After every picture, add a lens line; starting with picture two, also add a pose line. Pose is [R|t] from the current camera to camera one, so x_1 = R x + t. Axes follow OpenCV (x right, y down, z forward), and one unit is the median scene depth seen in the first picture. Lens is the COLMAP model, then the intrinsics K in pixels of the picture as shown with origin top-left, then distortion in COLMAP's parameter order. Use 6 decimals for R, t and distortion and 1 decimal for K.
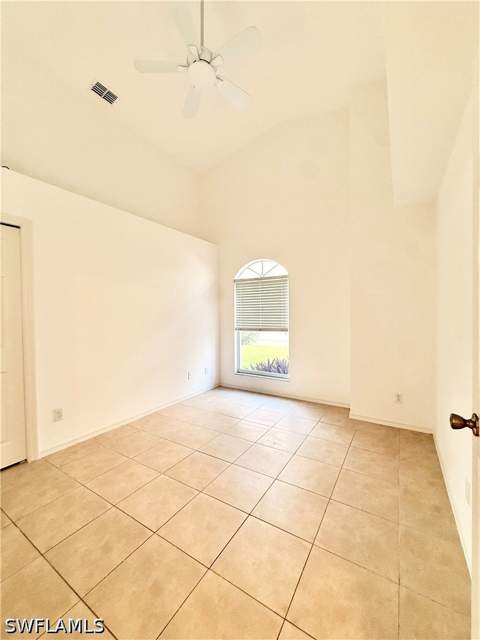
lens RADIAL K [[255.7, 0, 241.4], [0, 255.7, 319.0], [0, 0, 1]] dist [0.000632, -0.000078]
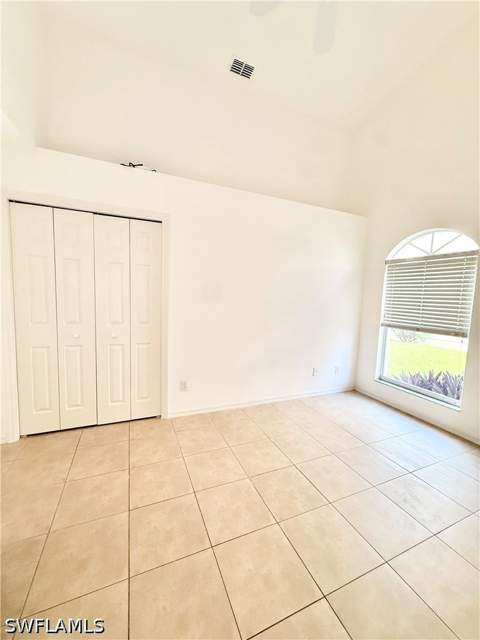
lens RADIAL K [[255.7, 0, 241.4], [0, 255.7, 319.0], [0, 0, 1]] dist [0.000632, -0.000078]
pose [[0.820245, 0.093371, -0.564340, 0.073087], [-0.055919, 0.994951, 0.083341, -0.021128], [0.569272, -0.036803, 0.821325, 0.134198]]
